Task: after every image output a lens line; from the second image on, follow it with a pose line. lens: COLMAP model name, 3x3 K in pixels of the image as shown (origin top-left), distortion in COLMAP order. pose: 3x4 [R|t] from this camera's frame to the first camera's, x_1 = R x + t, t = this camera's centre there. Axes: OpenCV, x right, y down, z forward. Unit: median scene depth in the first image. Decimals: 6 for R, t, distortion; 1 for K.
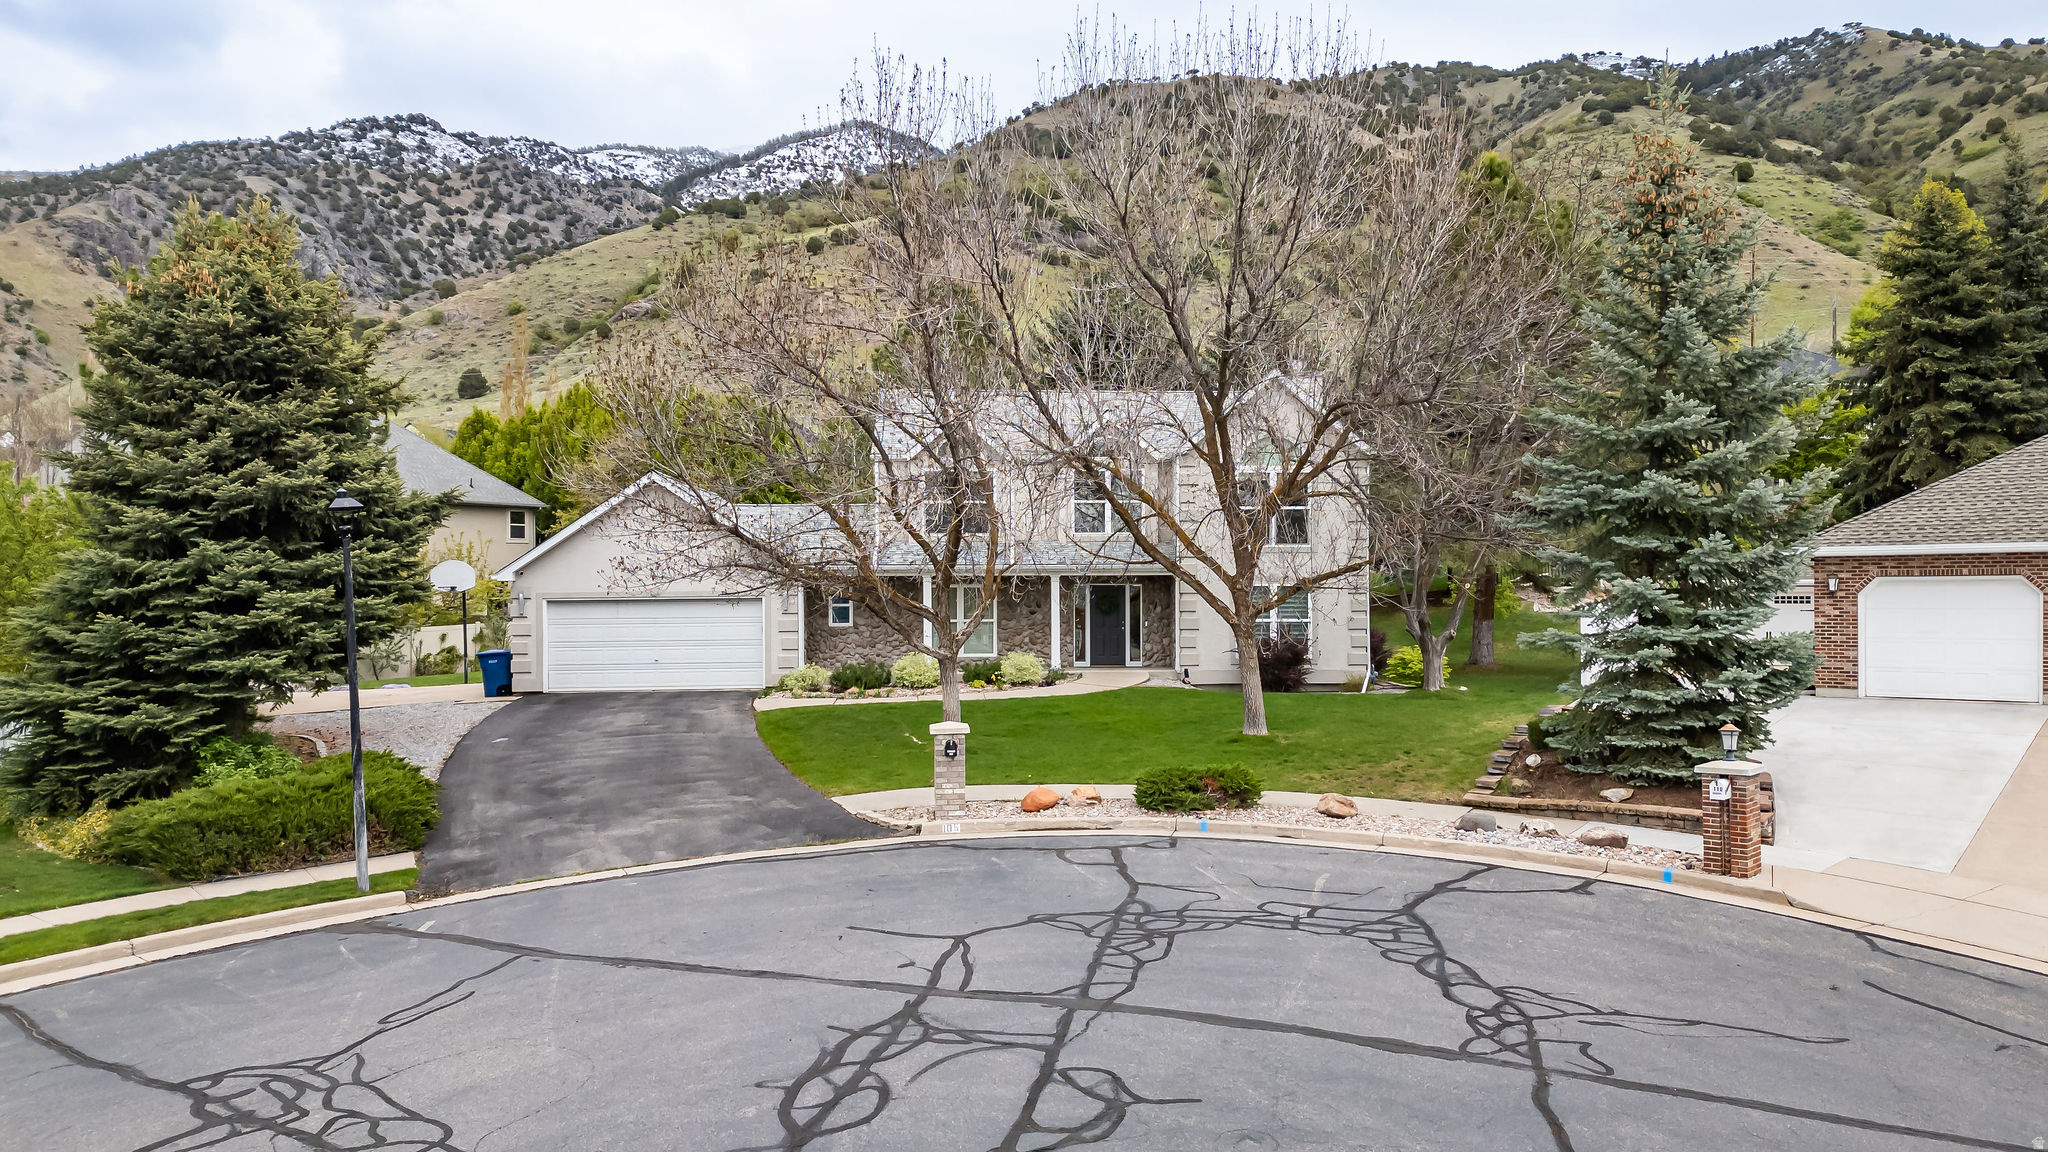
lens RADIAL K [[1483.3, 0, 1068.1], [0, 1483.3, 619.4], [0, 0, 1]] dist [0.074413, -0.069017]
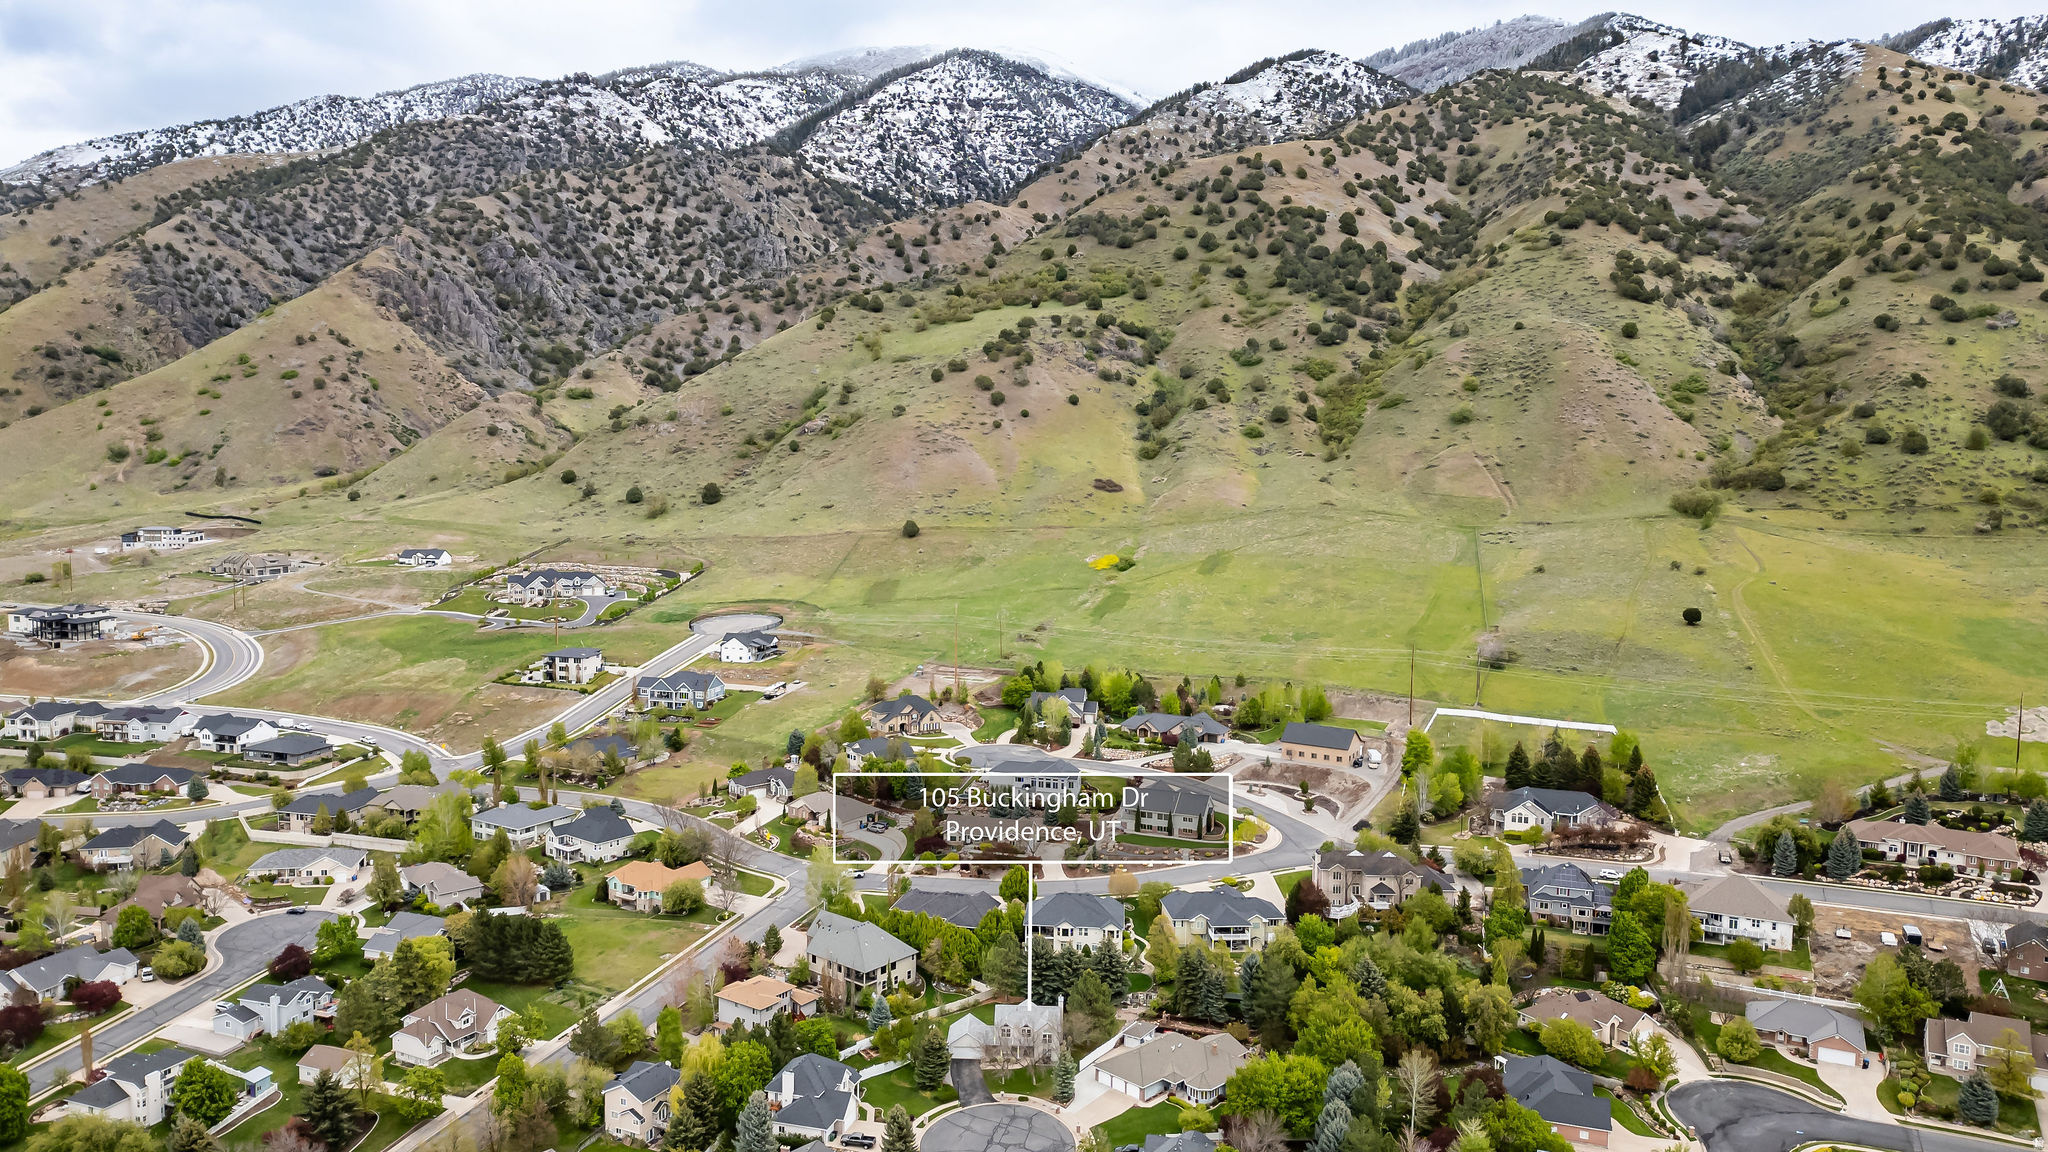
lens RADIAL K [[1483.3, 0, 1001.3], [0, 1483.3, 568.4], [0, 0, 1]] dist [0.074413, -0.069017]
pose [[0.994384, 0.027514, -0.102194, 0.038964], [-0.018937, 0.996289, 0.083963, -0.195523], [0.104125, -0.081556, 0.991215, -0.403406]]
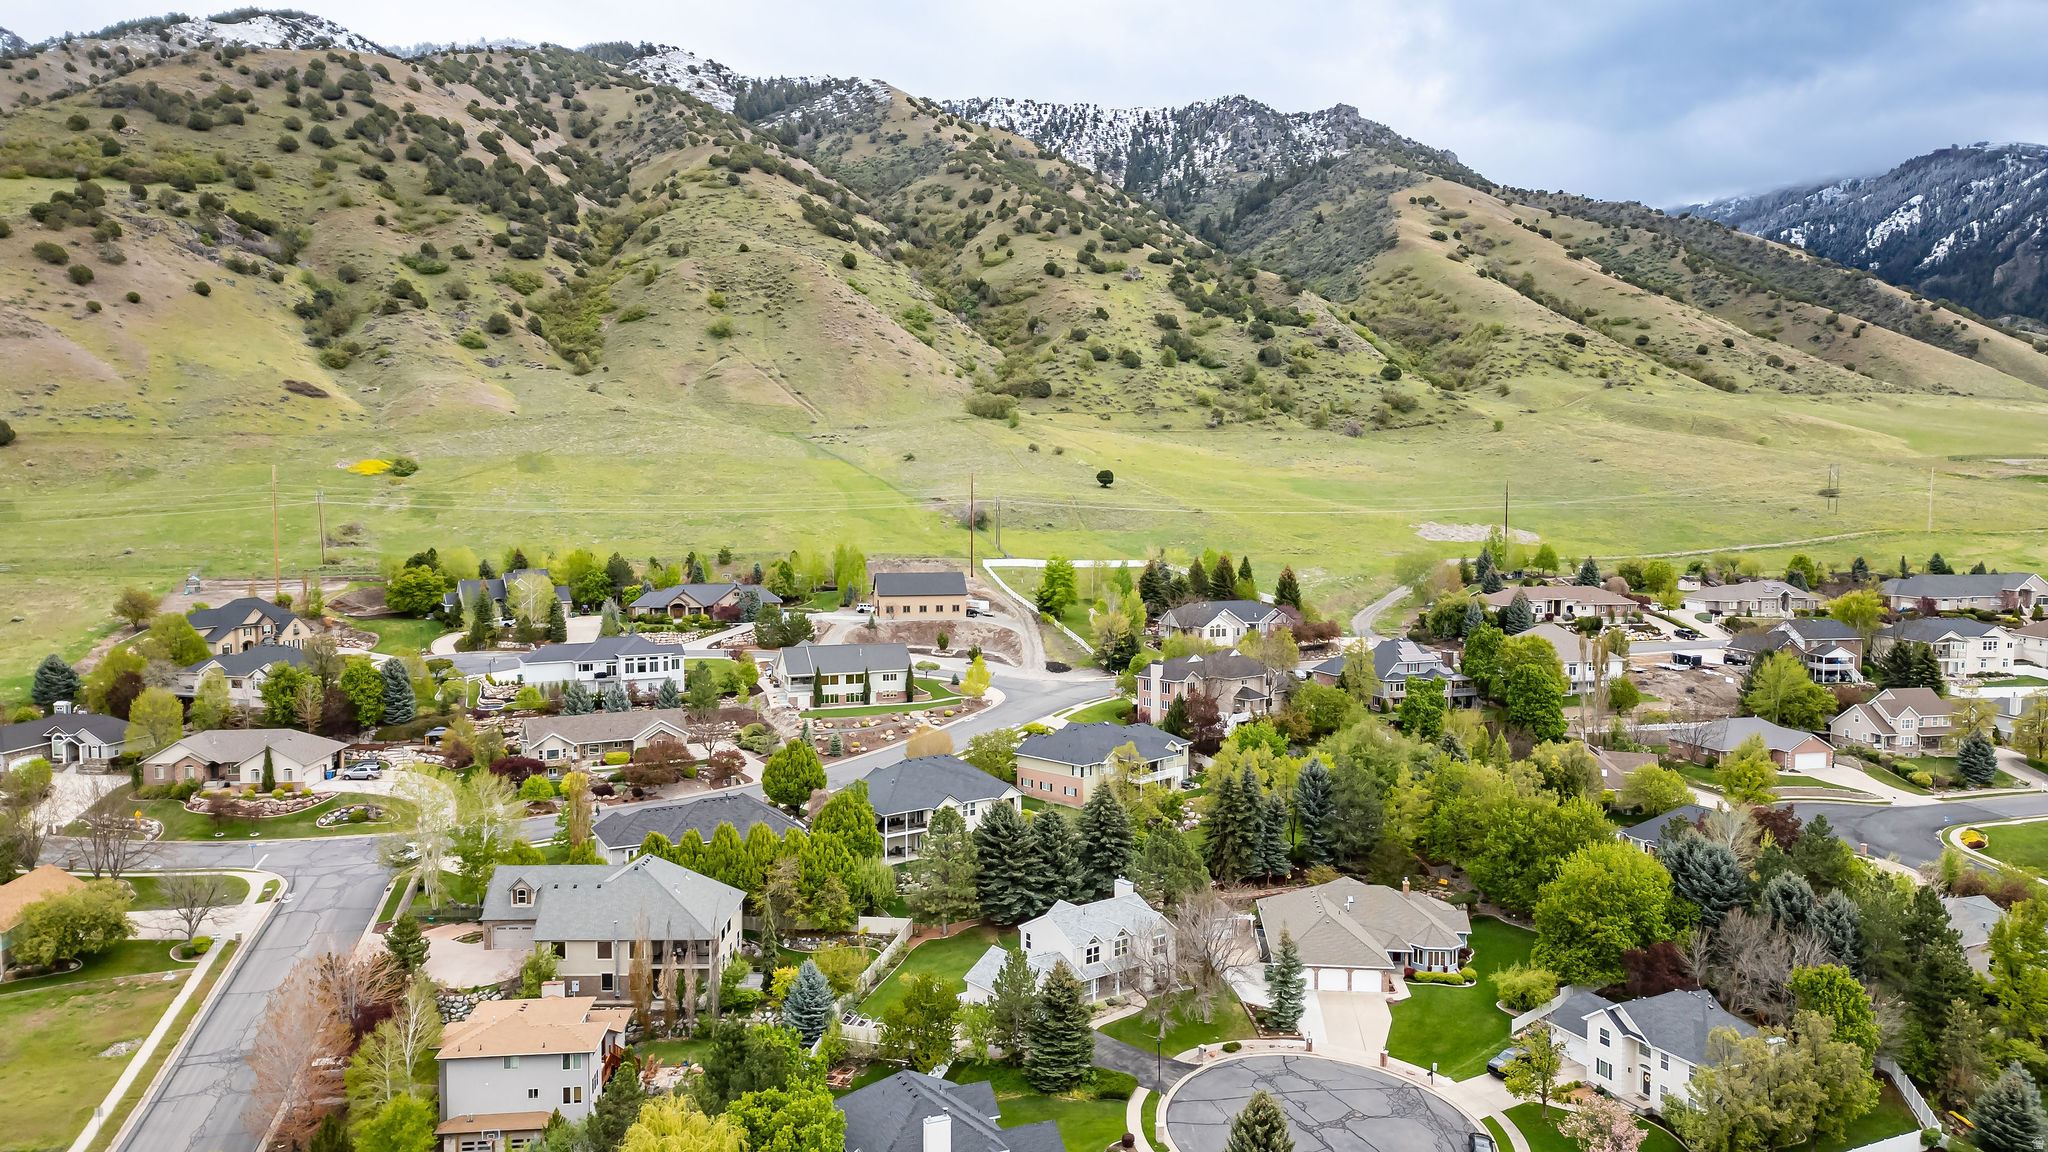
lens RADIAL K [[1422.8, 0, 1022.7], [0, 1422.8, 585.5], [0, 0, 1]] dist [0.075192, -0.069584]
pose [[0.822864, -0.036112, 0.567090, -0.152254], [0.006770, 0.998531, 0.053763, -0.082704], [-0.568199, -0.040401, 0.821899, -0.130393]]
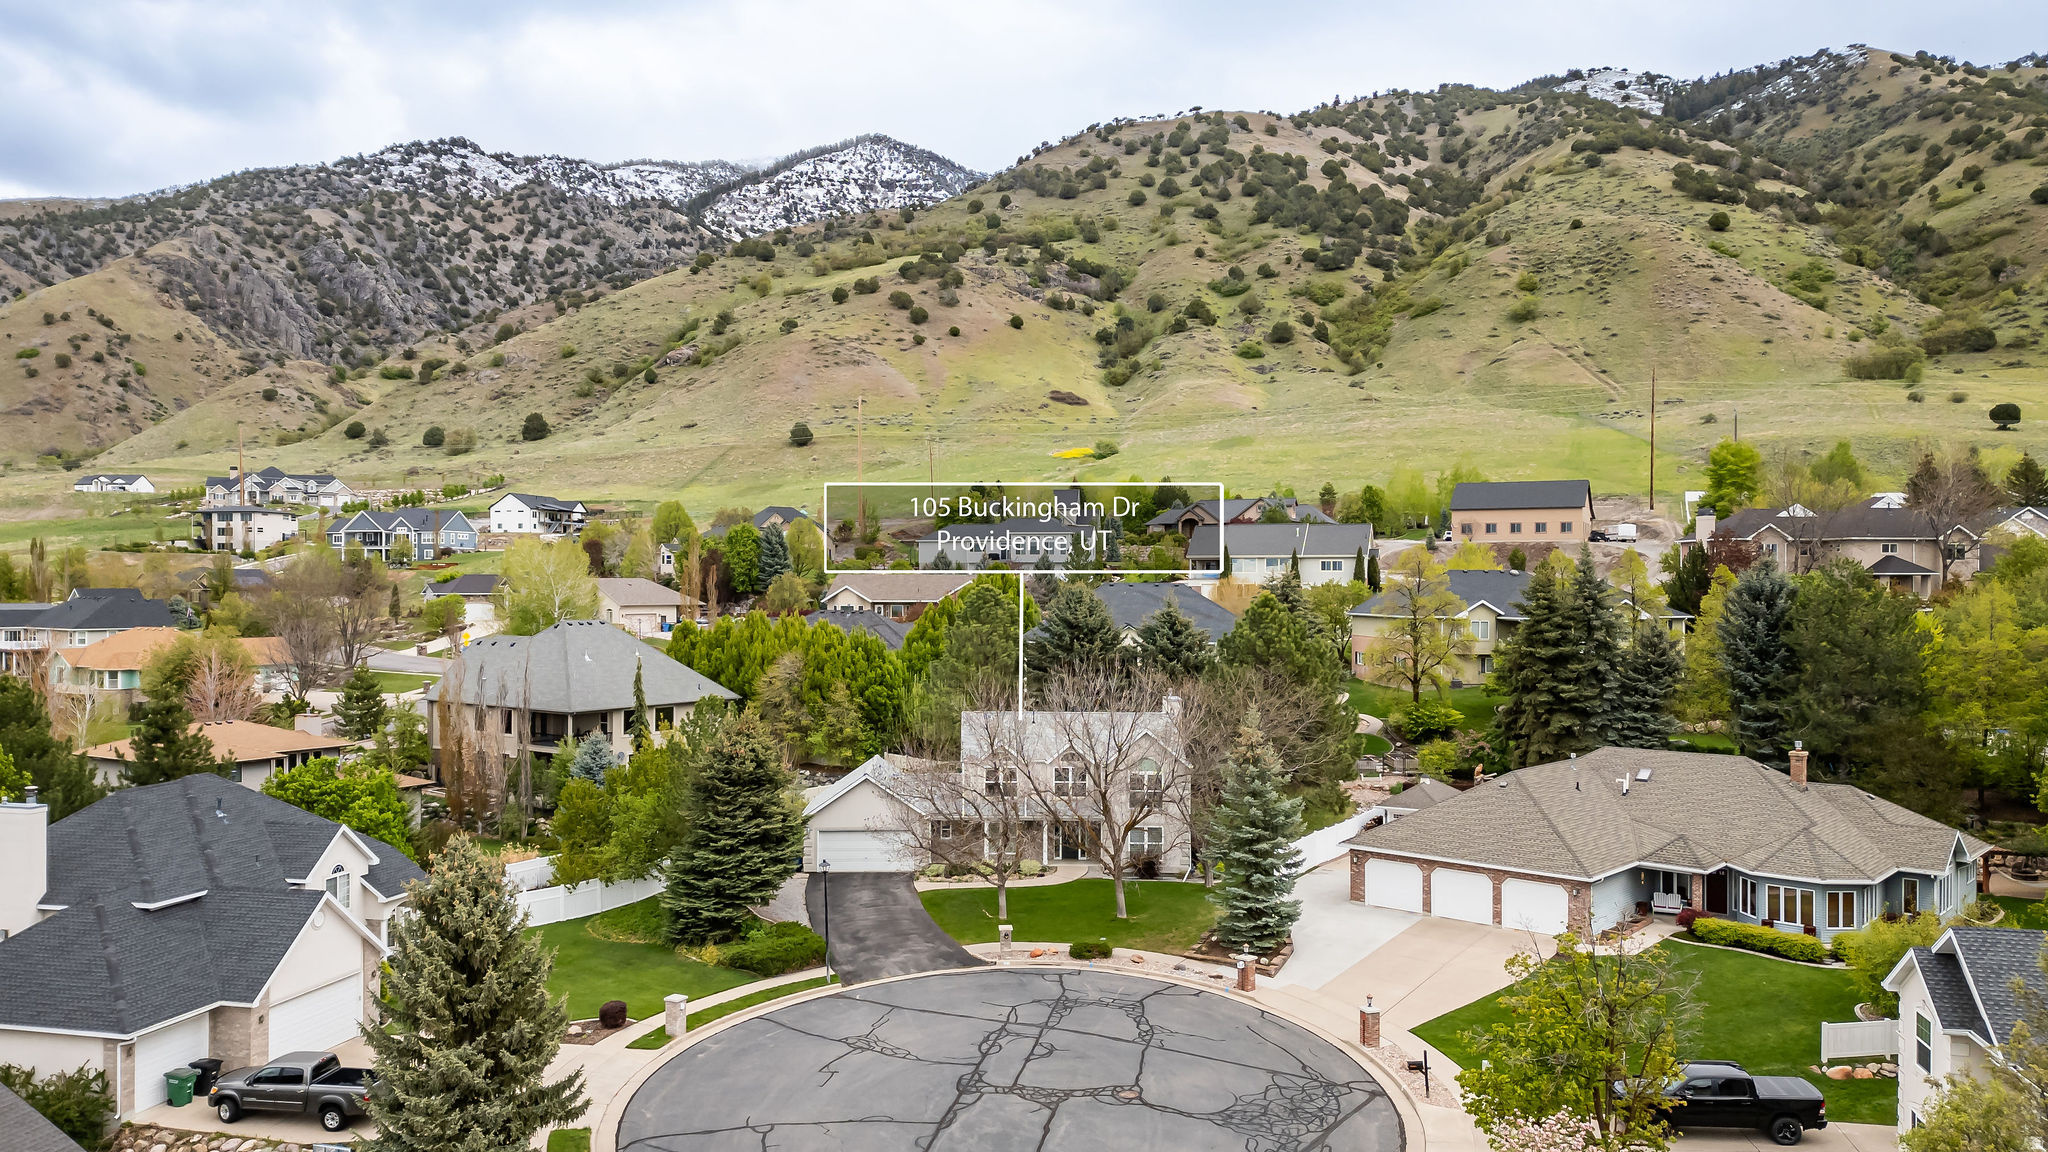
lens RADIAL K [[1483.3, 0, 988.3], [0, 1483.3, 595.5], [0, 0, 1]] dist [0.074413, -0.069017]
pose [[0.998333, 0.008343, -0.057104, 0.001894], [-0.008972, 0.999902, -0.010773, -0.021765], [0.057008, 0.011267, 0.998310, -0.076881]]
